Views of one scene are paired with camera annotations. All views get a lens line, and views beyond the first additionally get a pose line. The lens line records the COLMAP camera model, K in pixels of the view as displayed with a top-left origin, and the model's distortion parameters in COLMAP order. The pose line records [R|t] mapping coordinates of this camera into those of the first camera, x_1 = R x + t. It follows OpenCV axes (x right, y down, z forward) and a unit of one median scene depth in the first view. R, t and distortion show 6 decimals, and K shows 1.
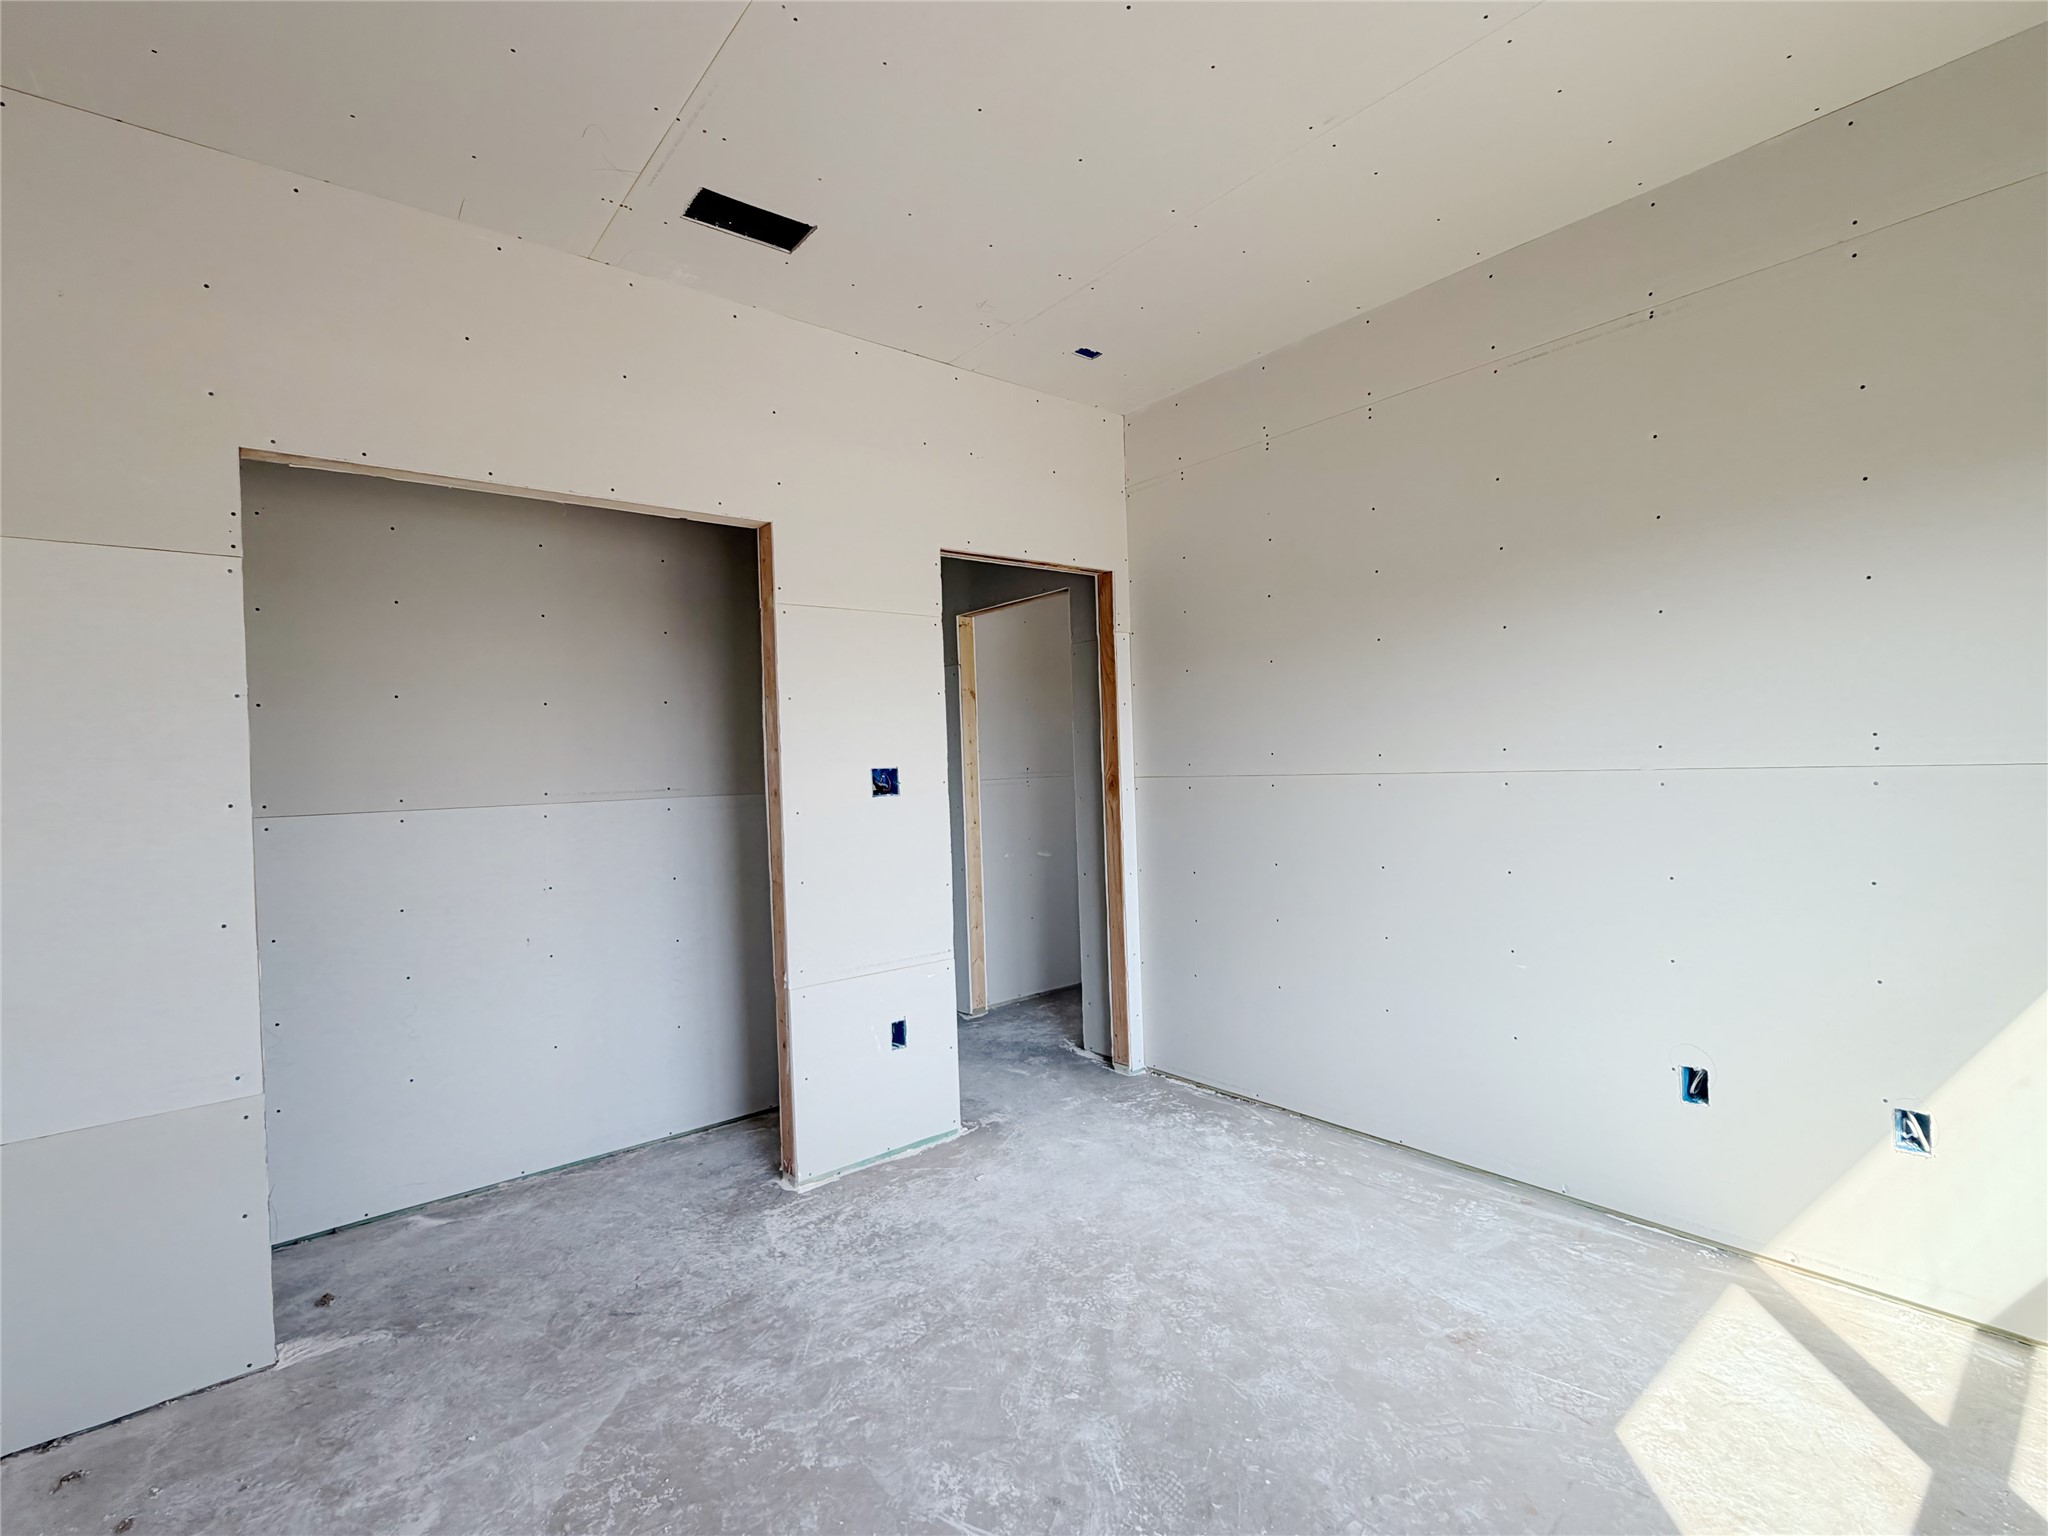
lens RADIAL K [[946.9, 0, 1024.1], [0, 946.9, 768.3], [0, 0, 1]] dist [0.001115, 0.000071]
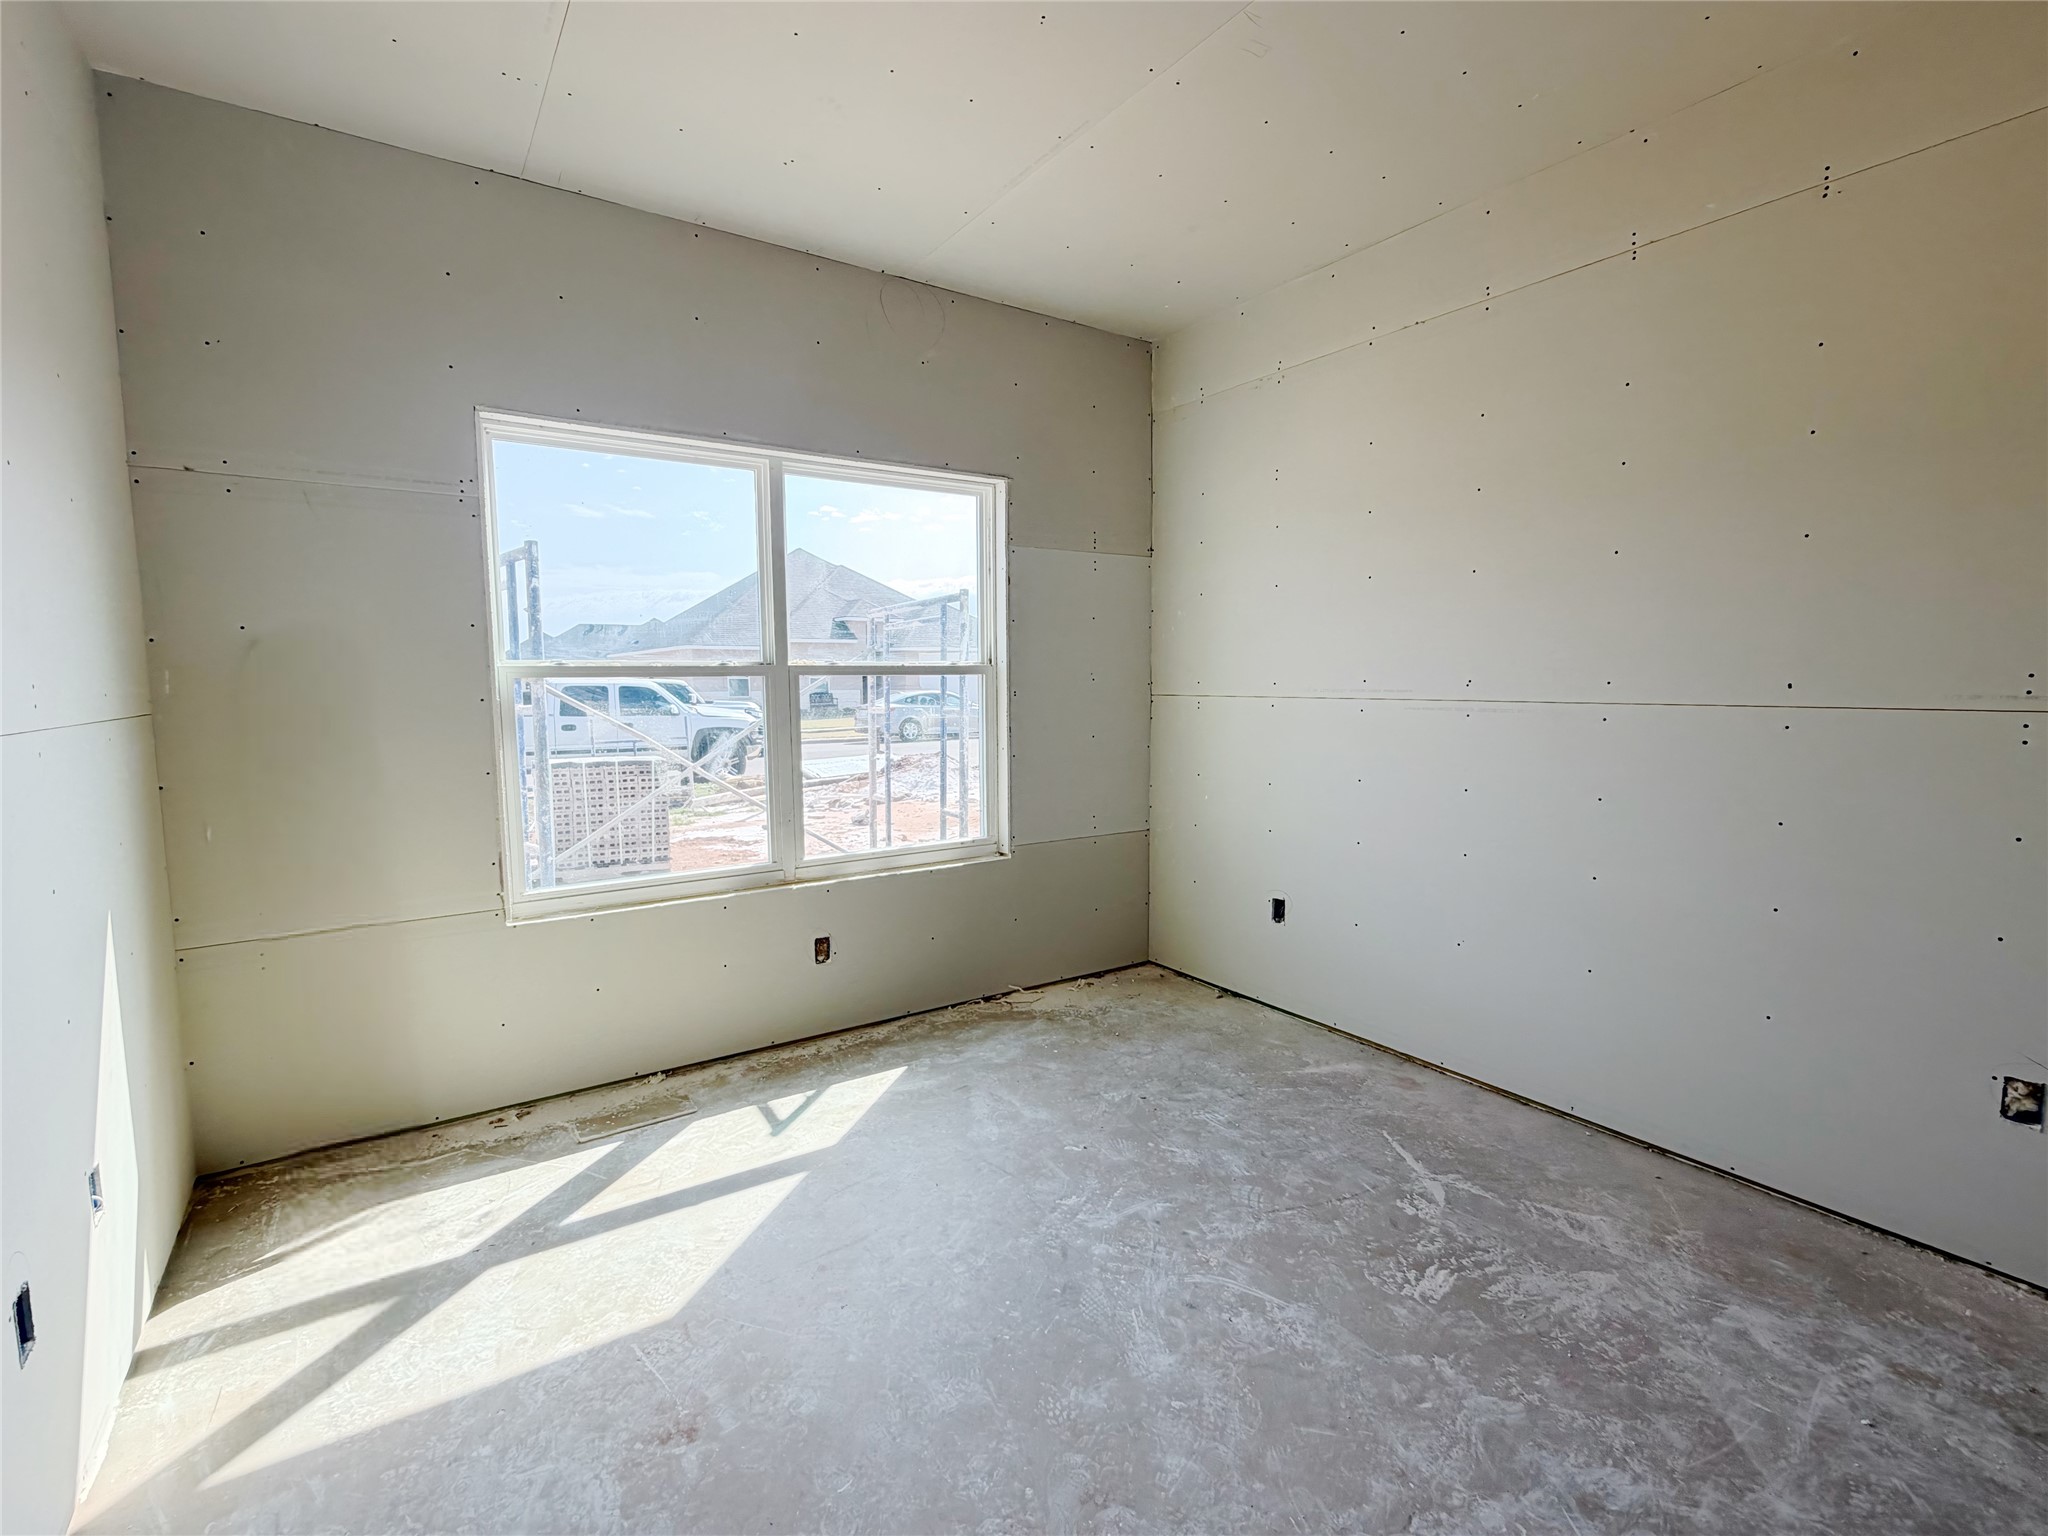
lens RADIAL K [[946.9, 0, 1024.1], [0, 946.9, 767.7], [0, 0, 1]] dist [0.001115, 0.000071]
pose [[-0.995044, 0.030955, 0.094494, 0.096484], [0.040131, 0.994494, 0.096802, -0.016143], [-0.090977, 0.100115, -0.990808, 1.905930]]
